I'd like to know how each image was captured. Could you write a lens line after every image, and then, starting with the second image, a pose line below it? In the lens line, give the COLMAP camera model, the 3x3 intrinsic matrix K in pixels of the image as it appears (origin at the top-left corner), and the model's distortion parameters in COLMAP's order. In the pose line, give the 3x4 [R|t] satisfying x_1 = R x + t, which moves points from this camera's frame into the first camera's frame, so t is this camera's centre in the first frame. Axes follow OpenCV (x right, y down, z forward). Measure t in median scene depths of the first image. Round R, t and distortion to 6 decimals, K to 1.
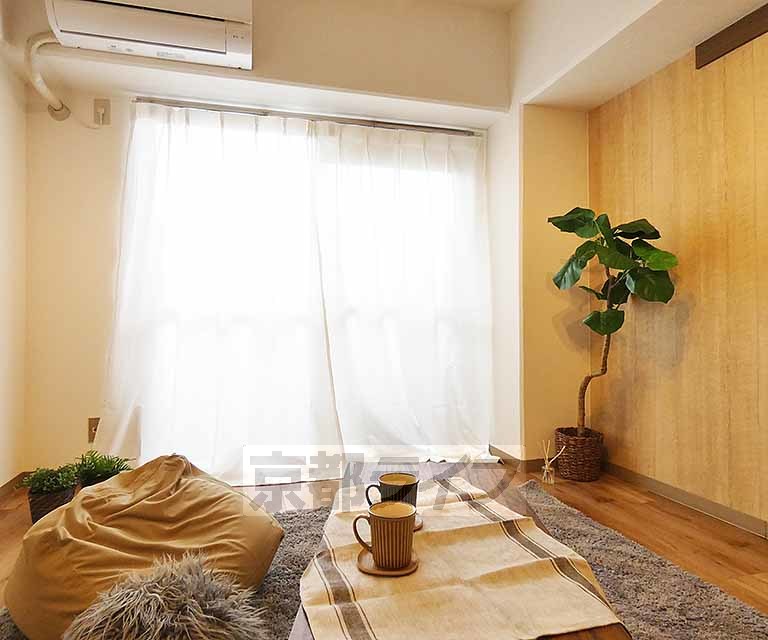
lens RADIAL K [[521.2, 0, 384.0], [0, 521.2, 320.0], [0, 0, 1]] dist [0.001839, 0.001991]
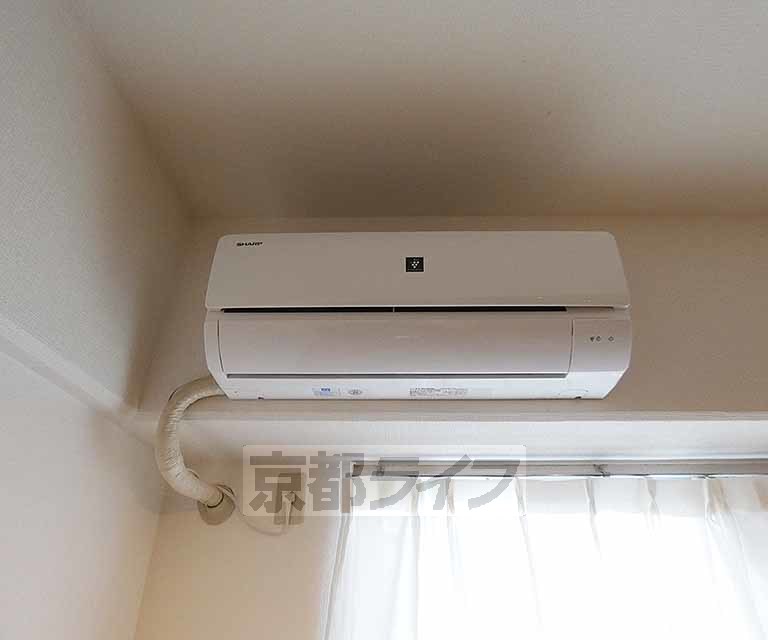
lens RADIAL K [[521.2, 0, 384.0], [0, 521.2, 320.0], [0, 0, 1]] dist [0.001839, 0.001991]
pose [[0.951444, -0.128901, -0.279534, -0.315224], [-0.015221, 0.887290, -0.460961, -0.348662], [0.307445, 0.442834, 0.842244, 0.568095]]
